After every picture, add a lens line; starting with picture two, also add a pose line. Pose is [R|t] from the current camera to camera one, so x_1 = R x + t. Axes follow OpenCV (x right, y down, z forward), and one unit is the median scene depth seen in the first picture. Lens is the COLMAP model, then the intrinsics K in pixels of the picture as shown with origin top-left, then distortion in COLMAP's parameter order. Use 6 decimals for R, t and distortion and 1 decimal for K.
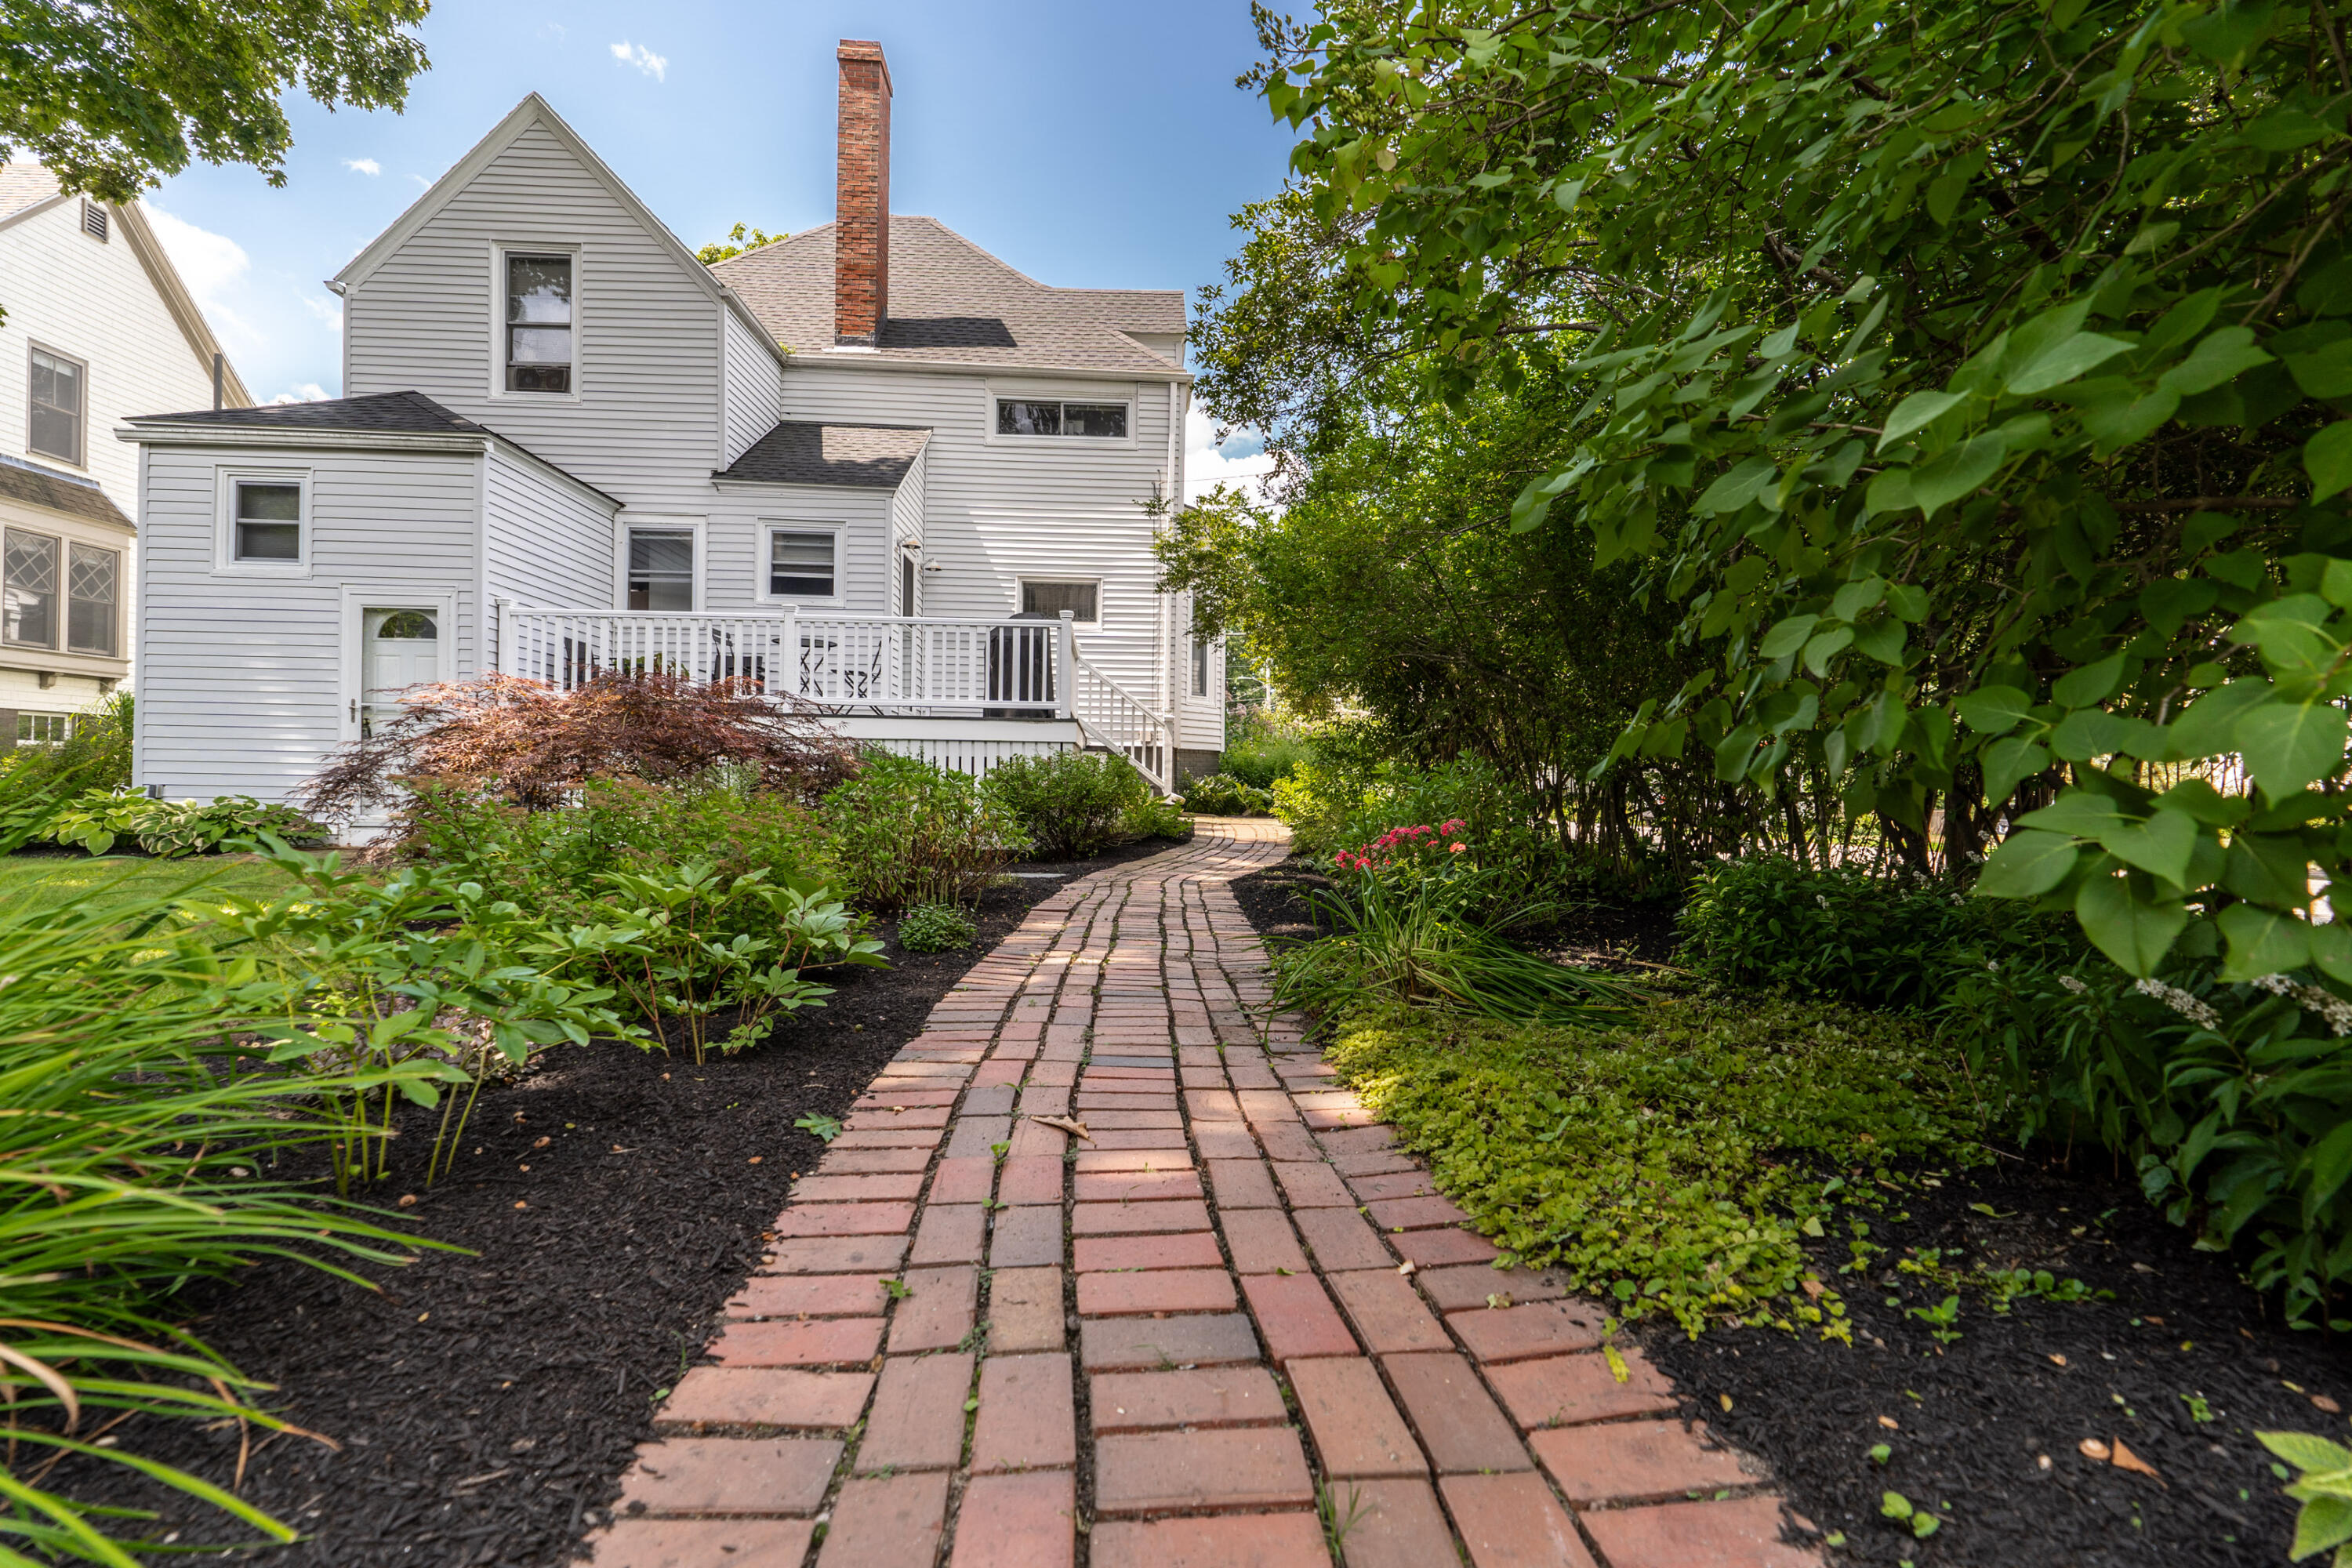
lens RADIAL K [[1119.4, 0, 1133.6], [0, 1119.4, 769.7], [0, 0, 1]] dist [-0.000116, -0.001820]
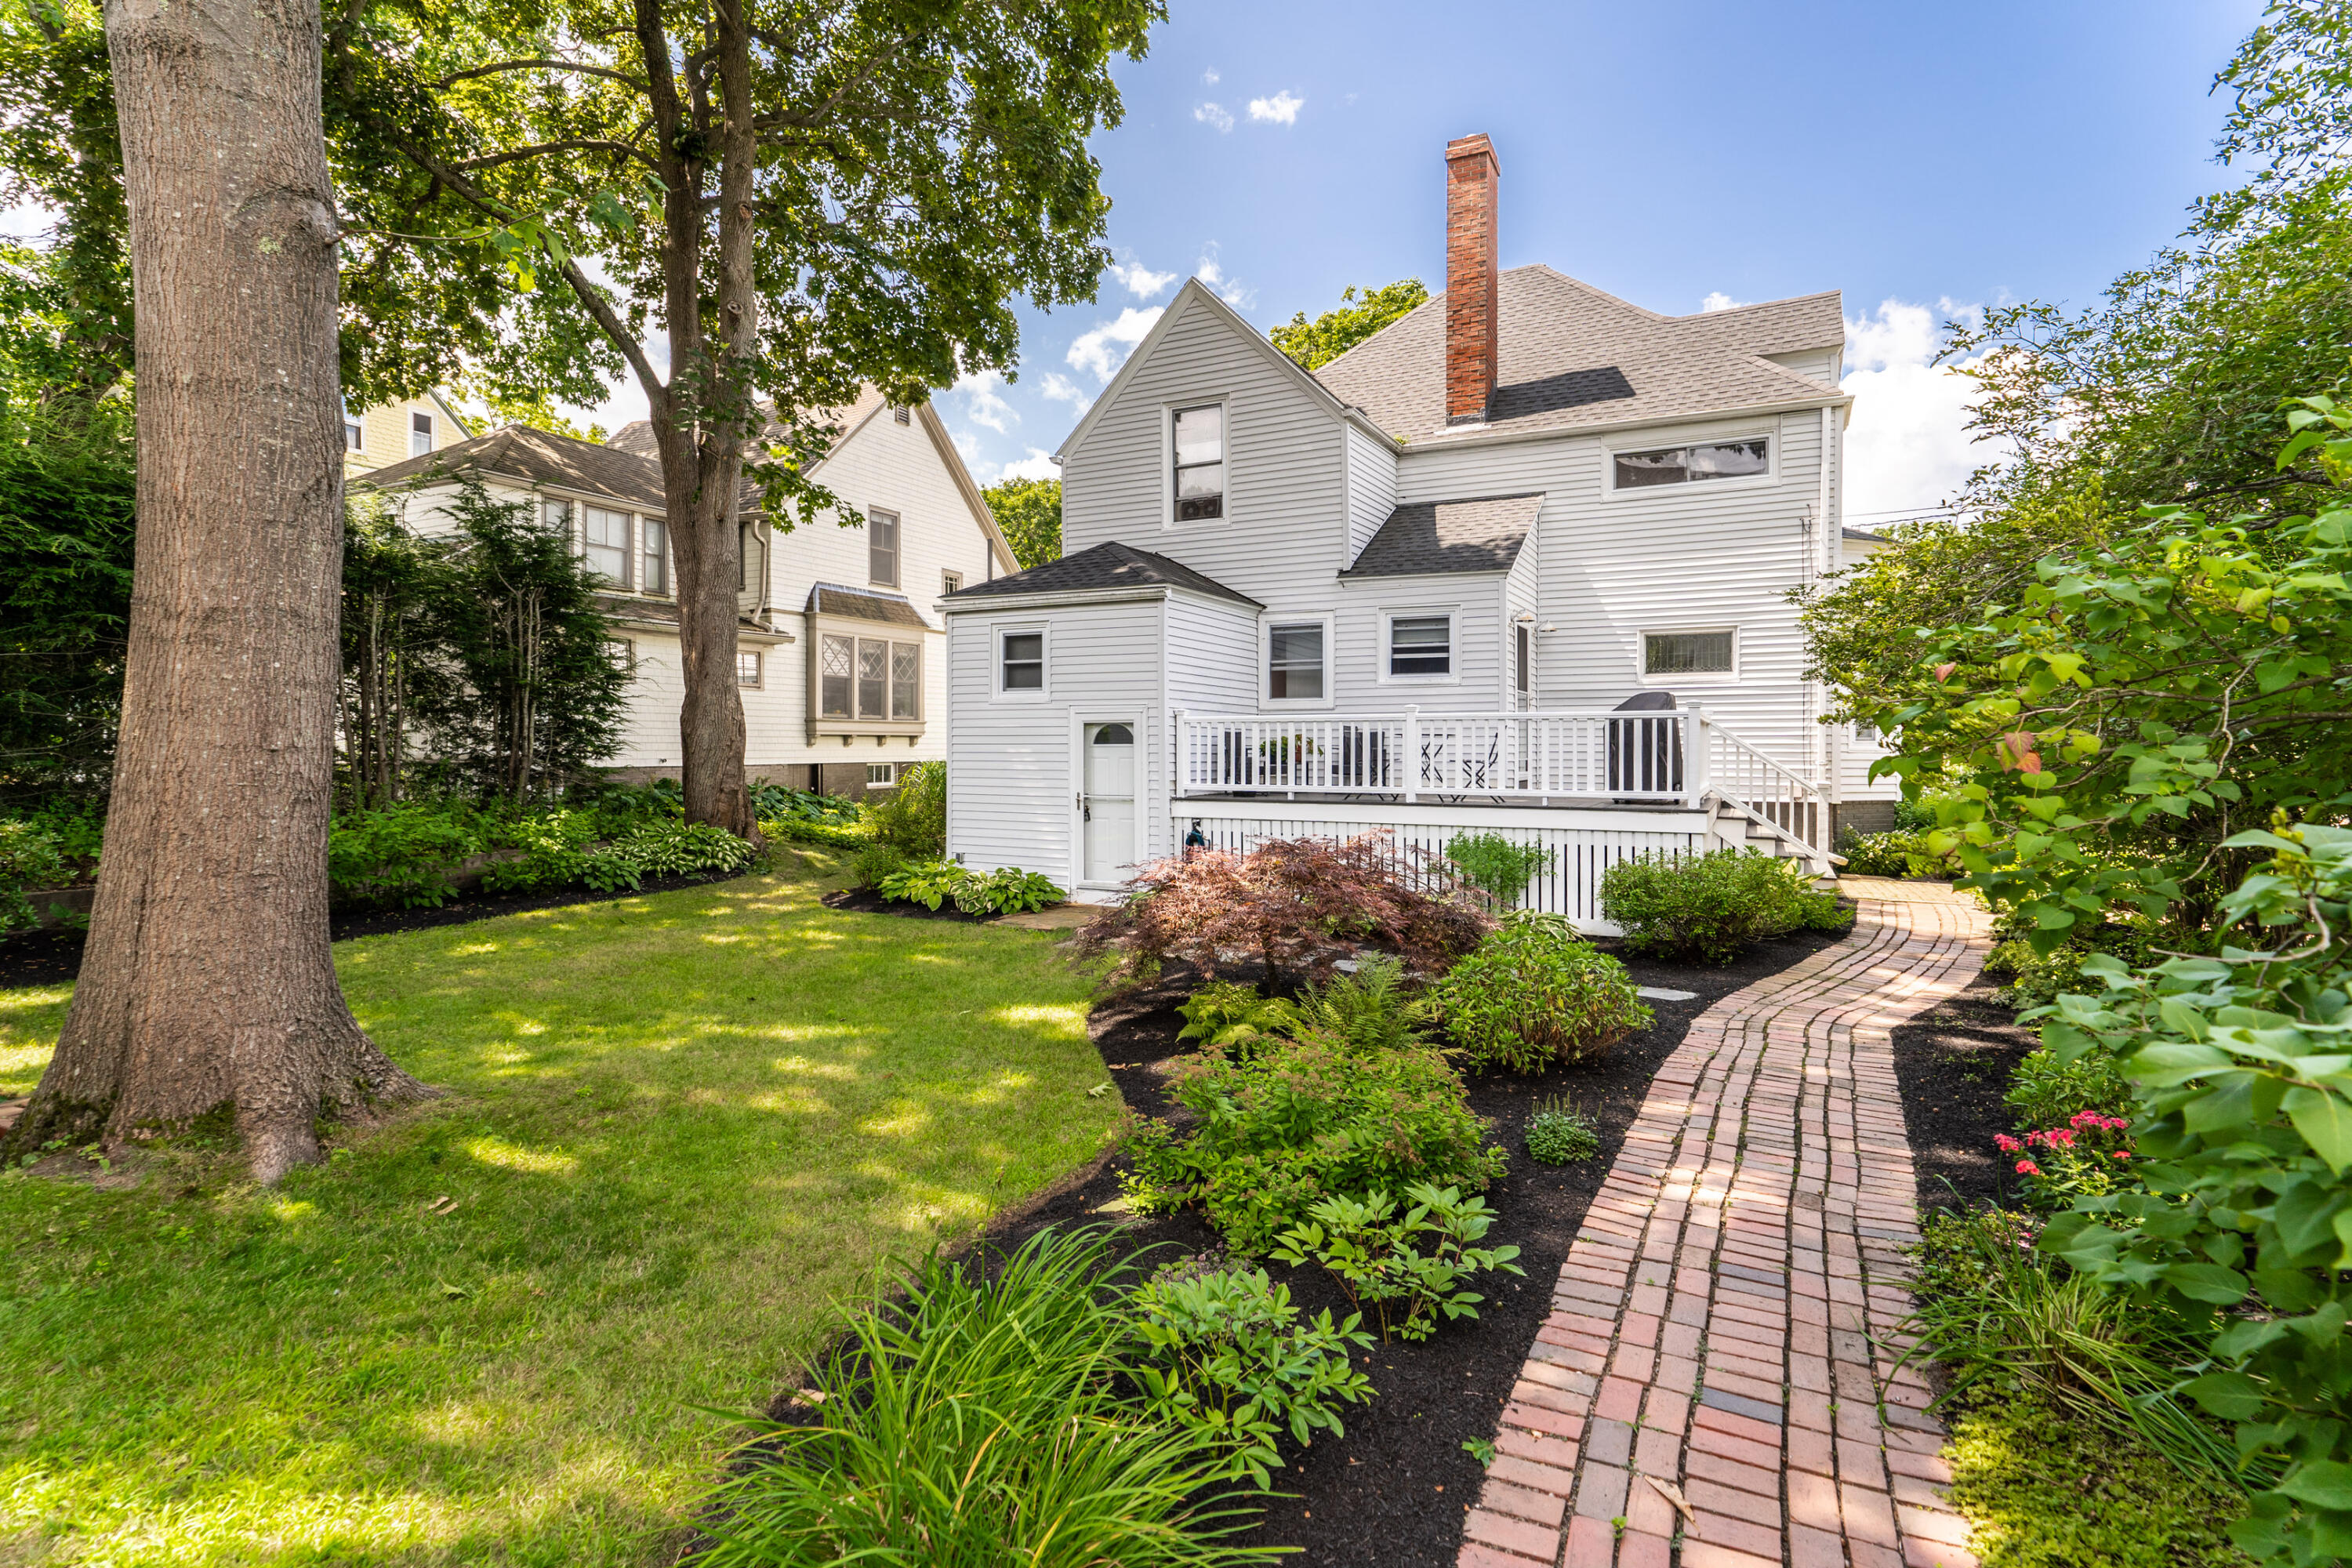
lens RADIAL K [[1119.4, 0, 1133.6], [0, 1119.4, 769.7], [0, 0, 1]] dist [-0.000116, -0.001820]
pose [[0.861971, -0.007361, -0.506904, 0.010448], [0.020900, 0.999561, 0.021023, -0.095141], [0.506527, -0.028716, 0.861746, -0.067047]]
